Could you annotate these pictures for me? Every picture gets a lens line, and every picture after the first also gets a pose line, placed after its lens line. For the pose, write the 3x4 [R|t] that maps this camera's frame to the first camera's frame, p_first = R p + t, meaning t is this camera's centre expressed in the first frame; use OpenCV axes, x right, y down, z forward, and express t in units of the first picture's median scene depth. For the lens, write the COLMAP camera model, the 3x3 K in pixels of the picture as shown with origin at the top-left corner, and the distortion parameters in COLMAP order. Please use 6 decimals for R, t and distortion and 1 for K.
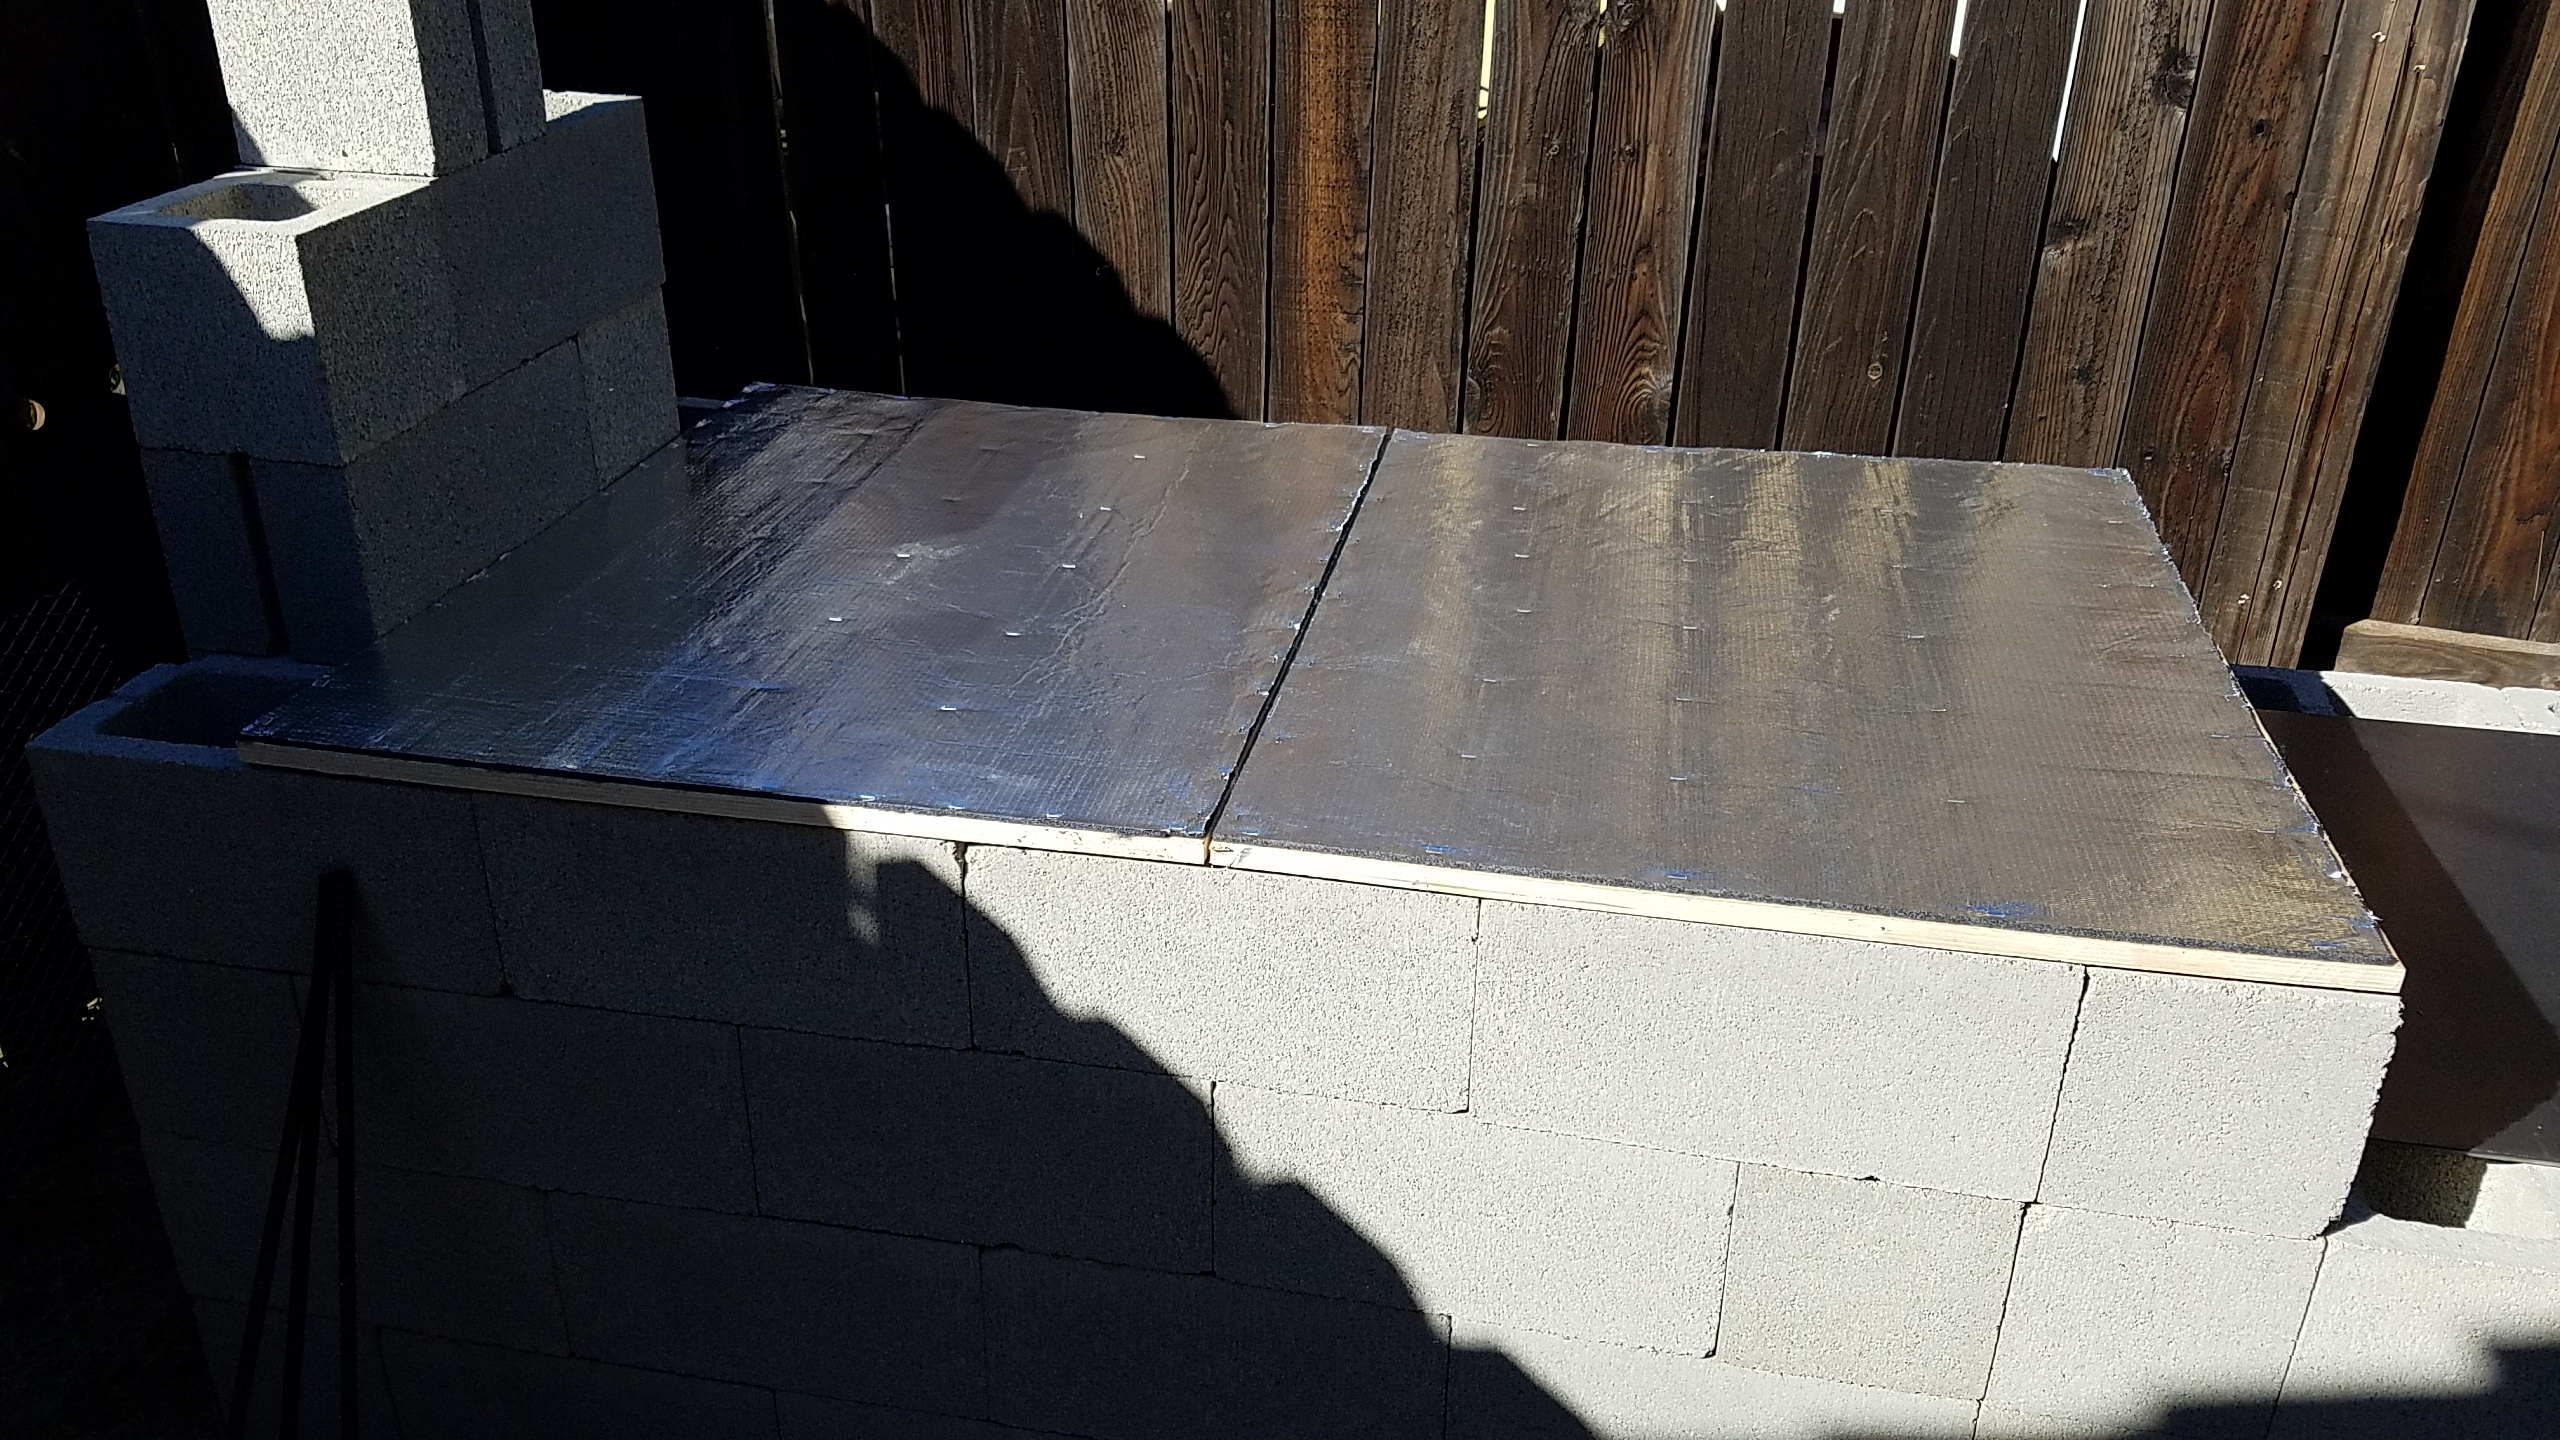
lens RADIAL K [[2024.1, 0, 1234.9], [0, 2024.1, 741.6], [0, 0, 1]] dist [0.085105, -0.114136]
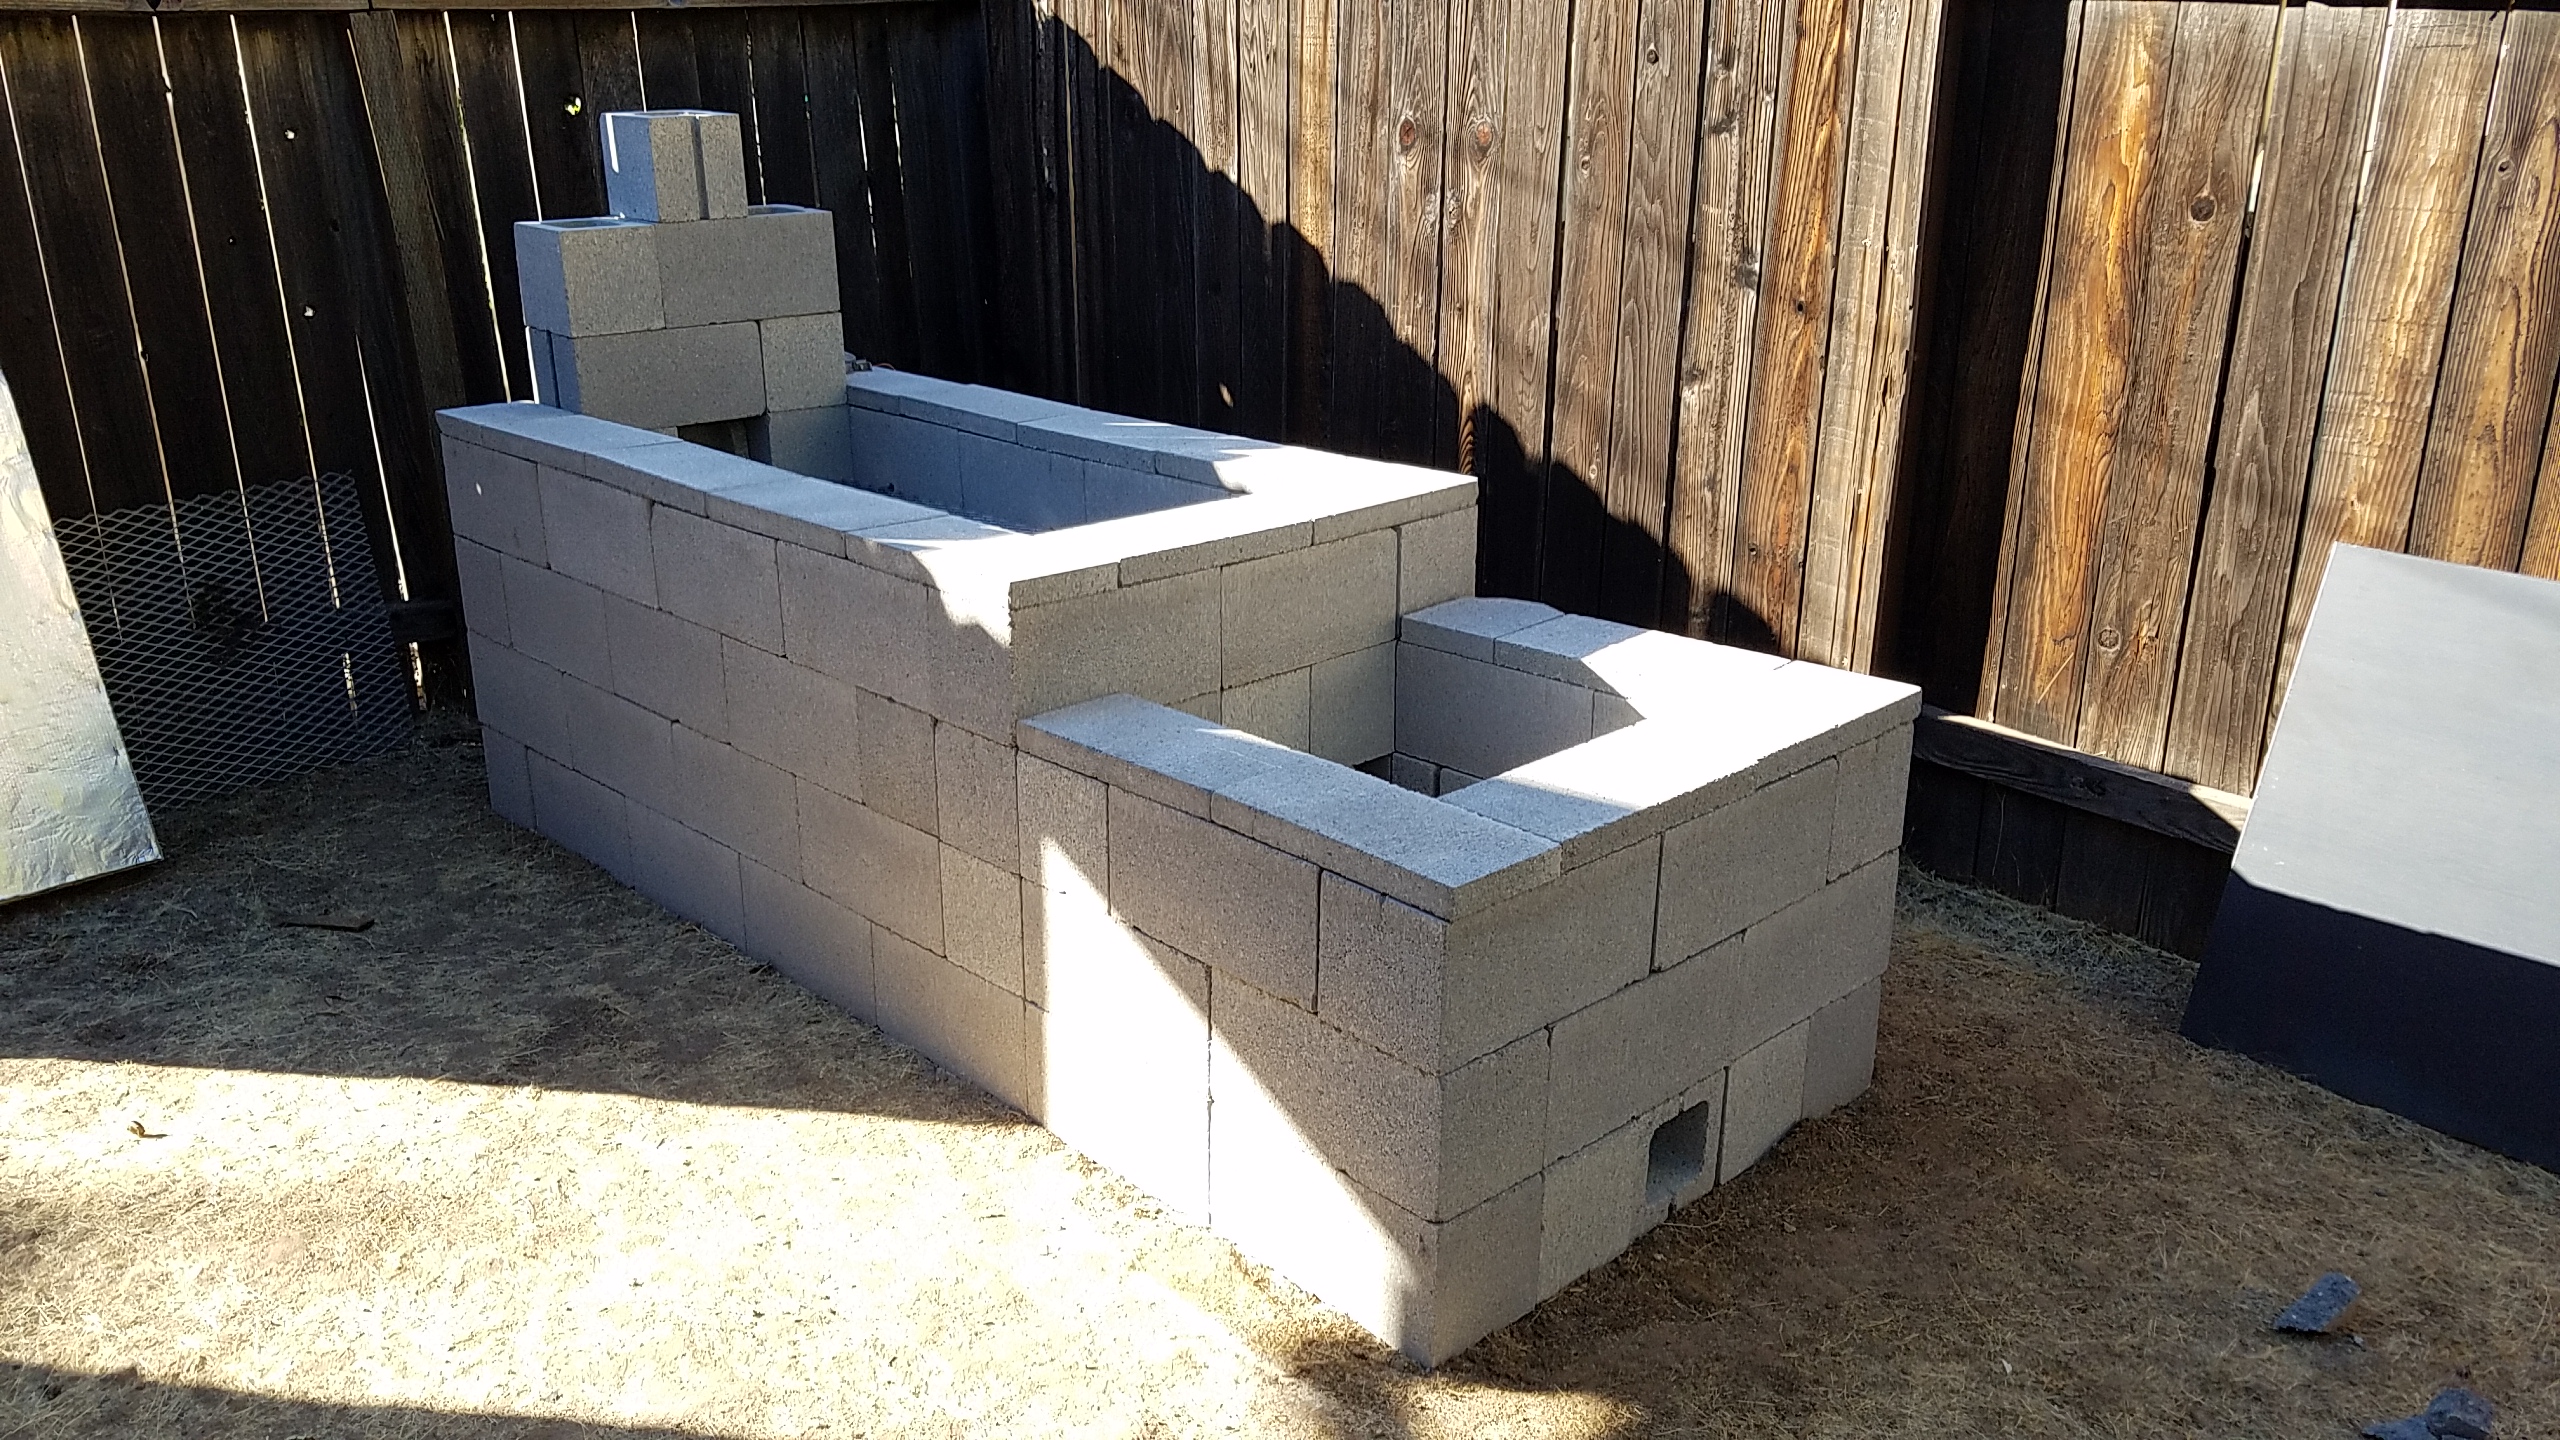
lens RADIAL K [[2024.1, 0, 1248.6], [0, 2024.1, 853.8], [0, 0, 1]] dist [0.085105, -0.114136]
pose [[0.831522, 0.199051, -0.518604, 0.913443], [-0.251145, 0.967441, -0.031358, 0.181721], [0.495478, 0.156320, 0.854439, -0.283792]]
